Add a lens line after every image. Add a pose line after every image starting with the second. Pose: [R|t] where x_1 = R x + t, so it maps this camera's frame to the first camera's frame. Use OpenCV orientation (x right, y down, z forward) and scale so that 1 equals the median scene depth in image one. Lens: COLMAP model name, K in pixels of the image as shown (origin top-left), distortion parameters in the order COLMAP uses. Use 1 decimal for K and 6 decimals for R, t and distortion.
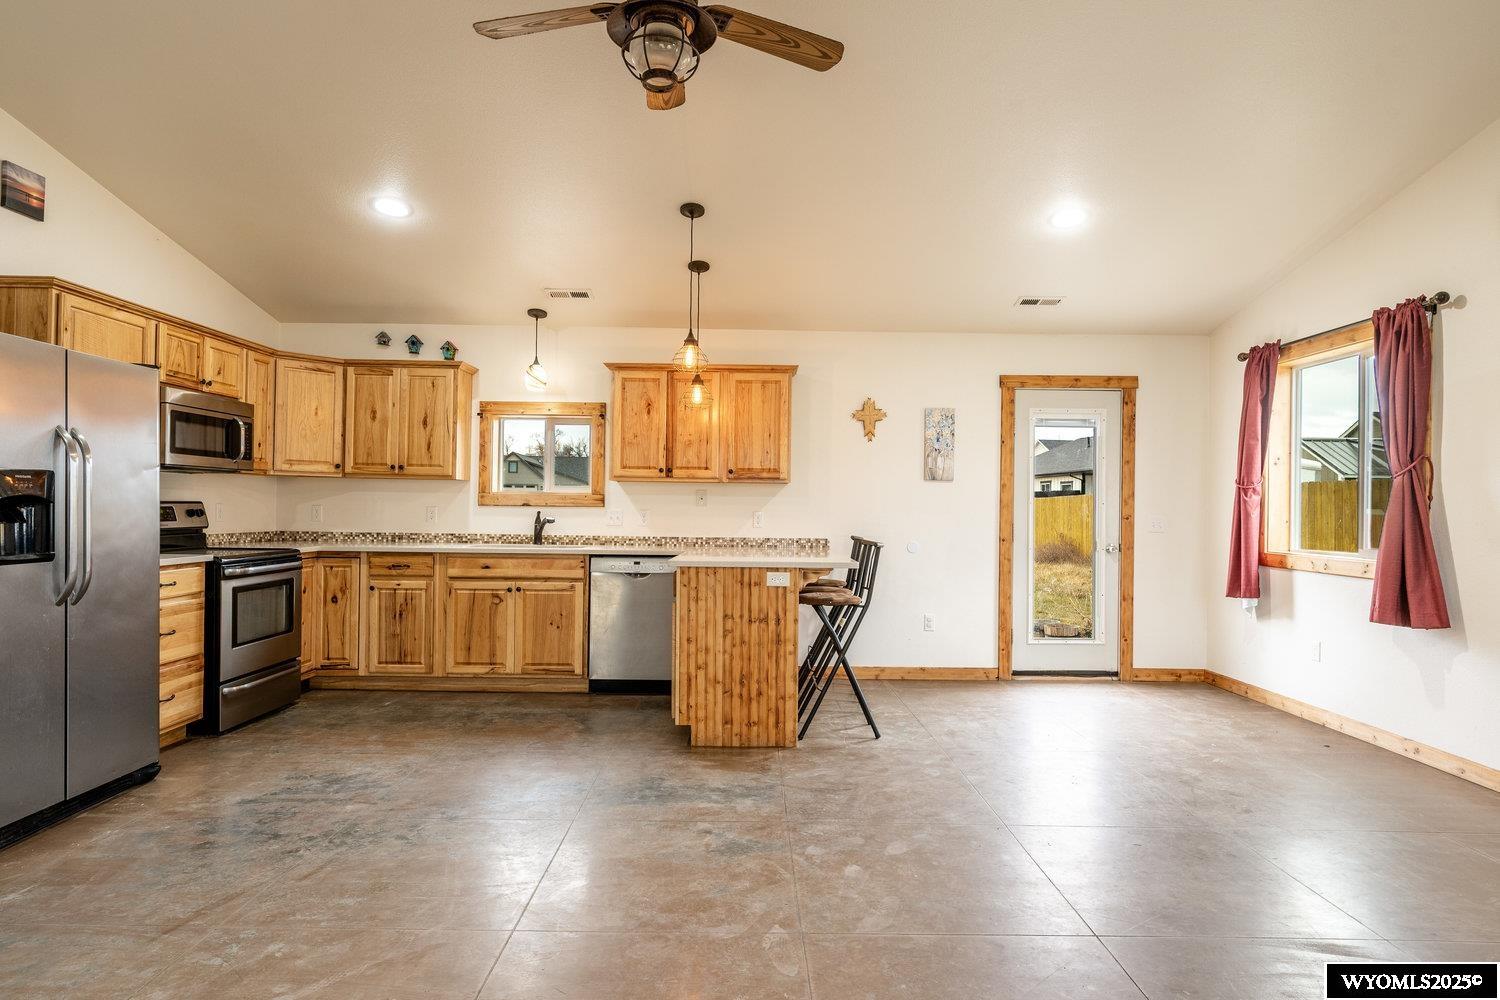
lens RADIAL K [[838.3, 0, 753.8], [0, 838.3, 502.4], [0, 0, 1]] dist [-0.002039, -0.000680]
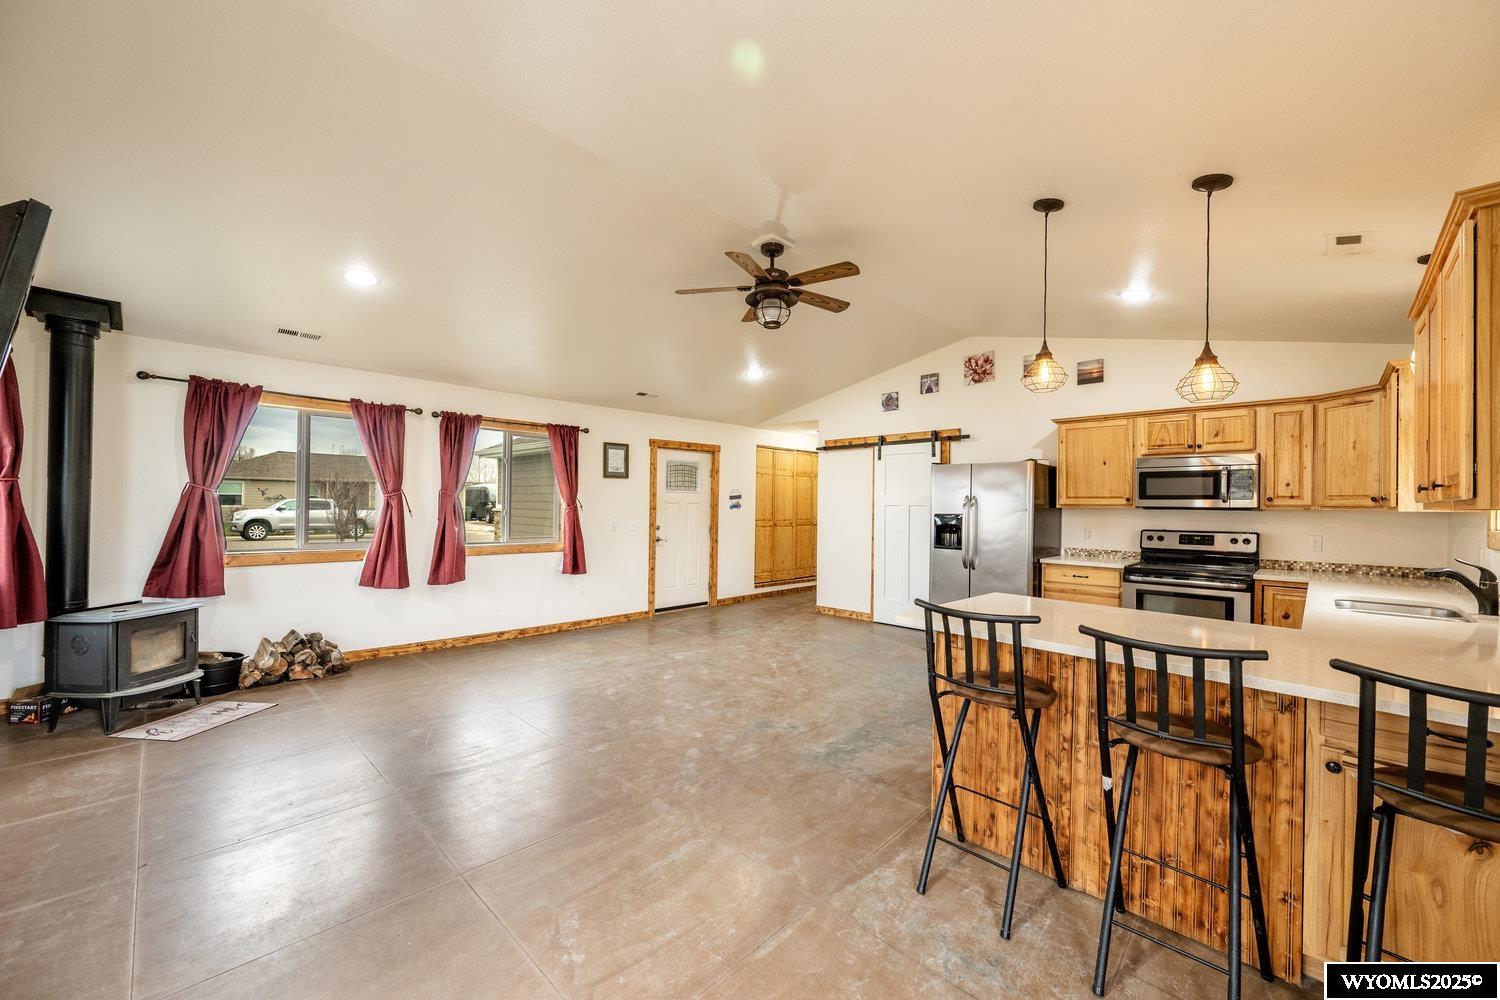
lens RADIAL K [[584.1, 0, 754.3], [0, 584.1, 503.8], [0, 0, 1]] dist [-0.002877, 0.000408]
pose [[-0.705970, -0.022382, -0.707888, 0.480460], [-0.016544, 0.999749, -0.015111, -0.017828], [0.708049, 0.001043, -0.706163, 1.022607]]
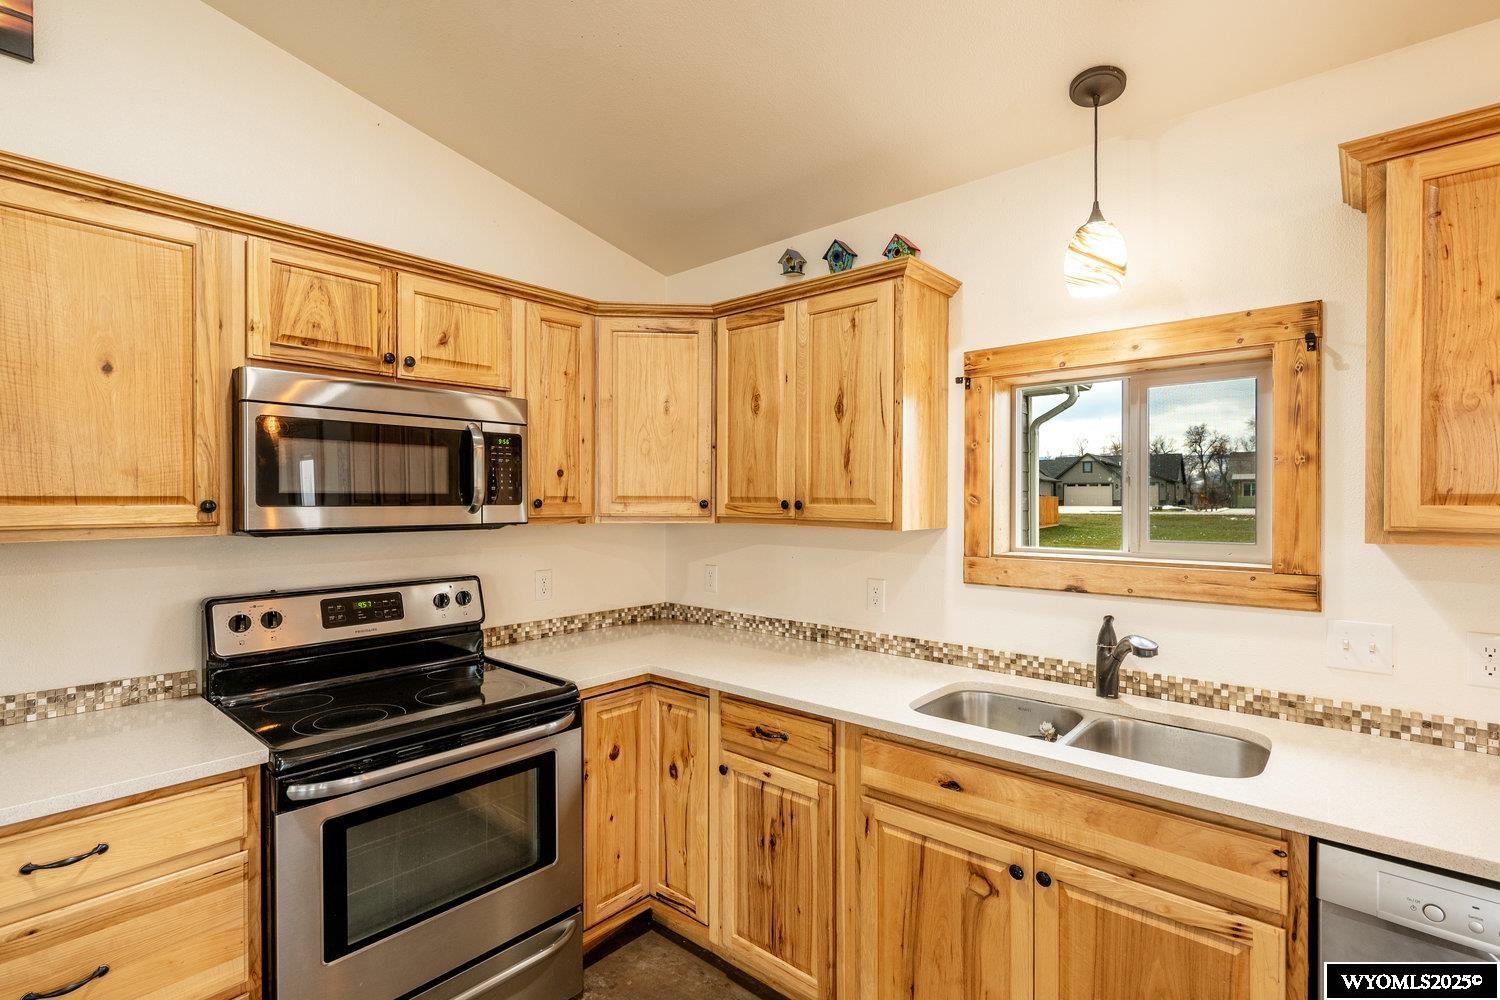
lens RADIAL K [[702.7, 0, 754.2], [0, 702.7, 503.4], [0, 0, 1]] dist [-0.000518, -0.000040]
pose [[0.748348, -0.008760, -0.663249, -0.181331], [0.013579, 0.999906, 0.002114, -0.046820], [0.663168, -0.010588, 0.748396, 0.720069]]
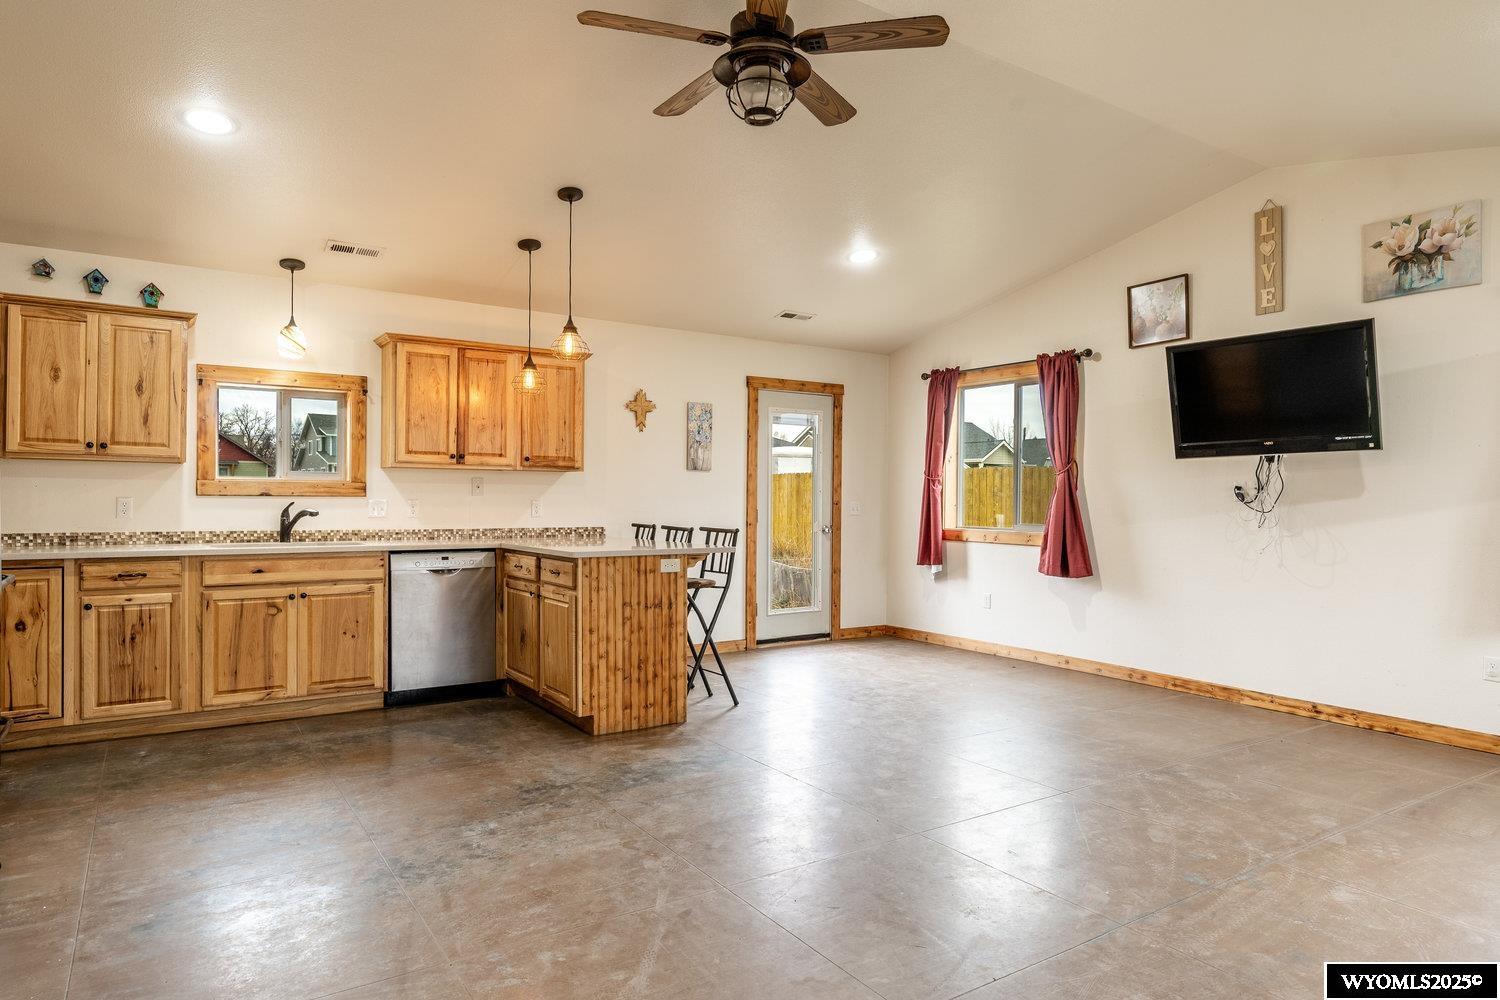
lens RADIAL K [[896.8, 0, 754.9], [0, 896.8, 502.3], [0, 0, 1]] dist [-0.000850, -0.001473]
pose [[0.834017, -0.008831, 0.551668, -0.399422], [-0.001275, 0.999838, 0.017934, -0.006495], [-0.551737, -0.015660, 0.833871, 0.002023]]
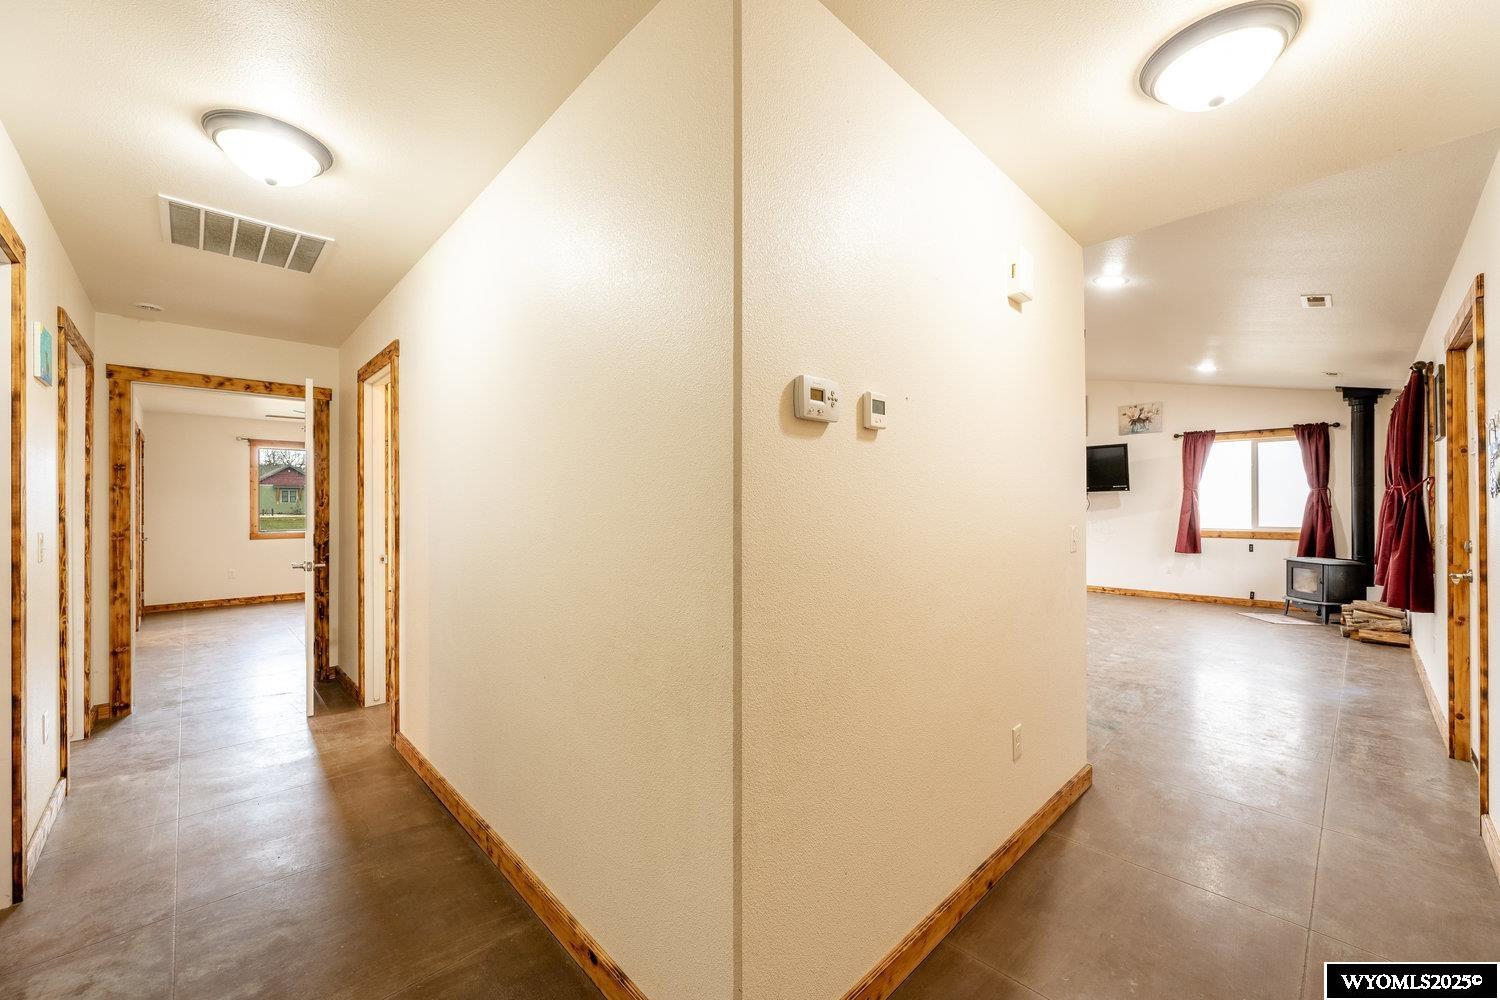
lens RADIAL K [[584.1, 0, 746.9], [0, 584.1, 501.5], [0, 0, 1]] dist [-0.002877, 0.000408]
pose [[0.728314, -0.009856, 0.685172, -1.205252], [0.007199, 0.999951, 0.006732, -0.031833], [-0.685205, 0.000029, 0.728350, -0.038651]]
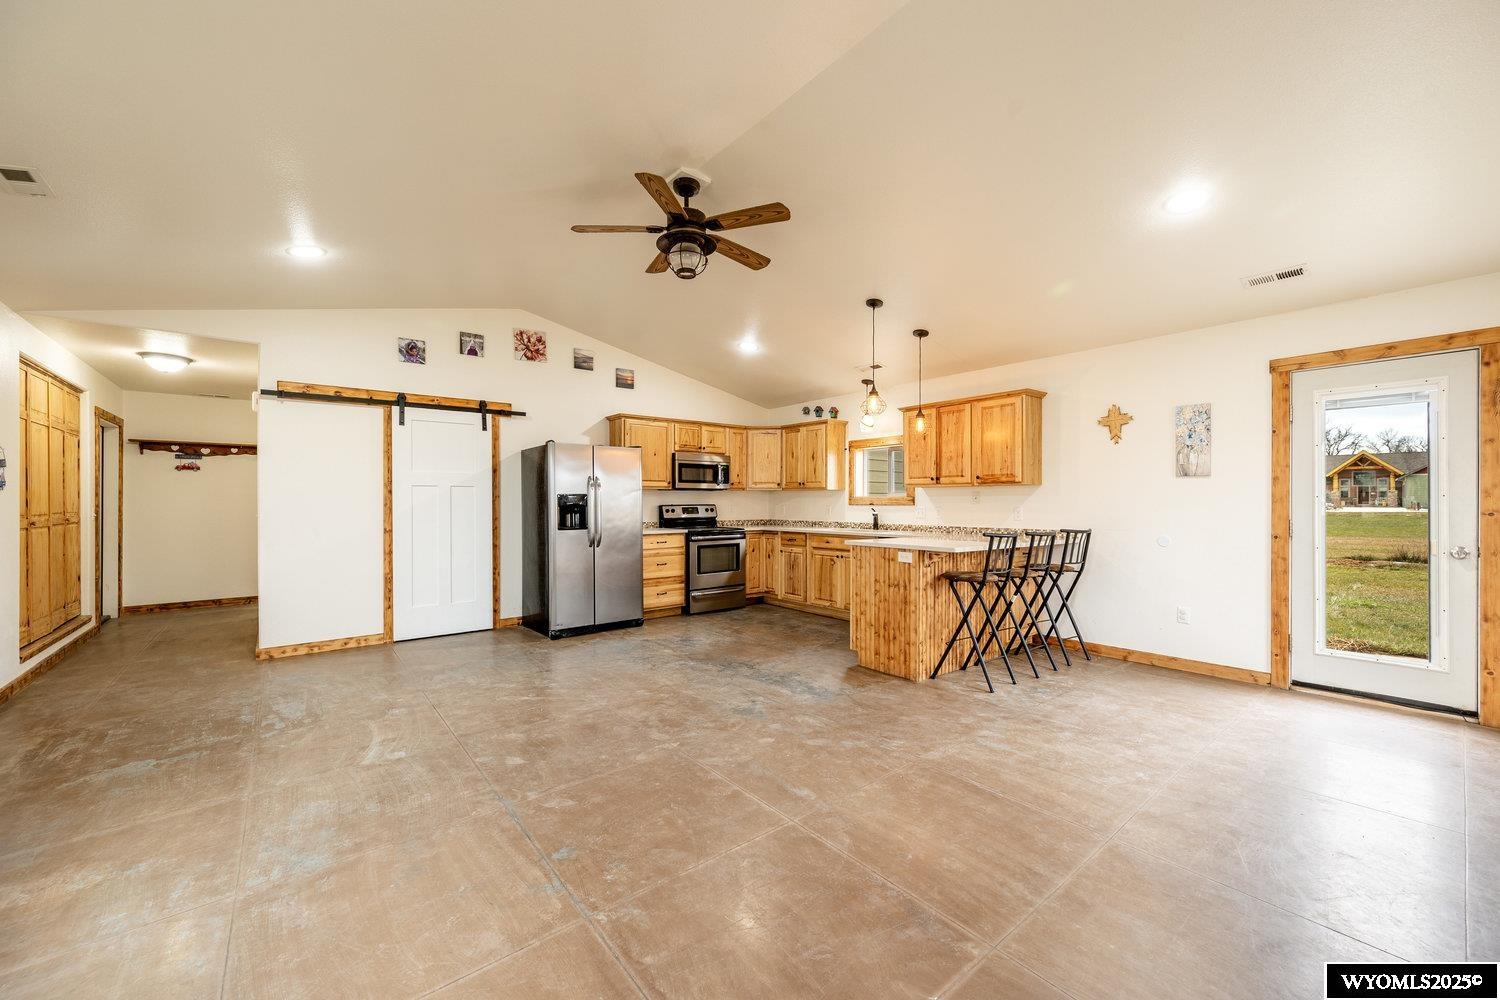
lens RADIAL K [[584.1, 0, 752.3], [0, 584.1, 503.6], [0, 0, 1]] dist [-0.002877, 0.000408]
pose [[0.624772, -0.010603, -0.780736, 0.495081], [0.013454, 0.999906, -0.002813, 0.002012], [0.780692, -0.008746, 0.624855, 0.160682]]
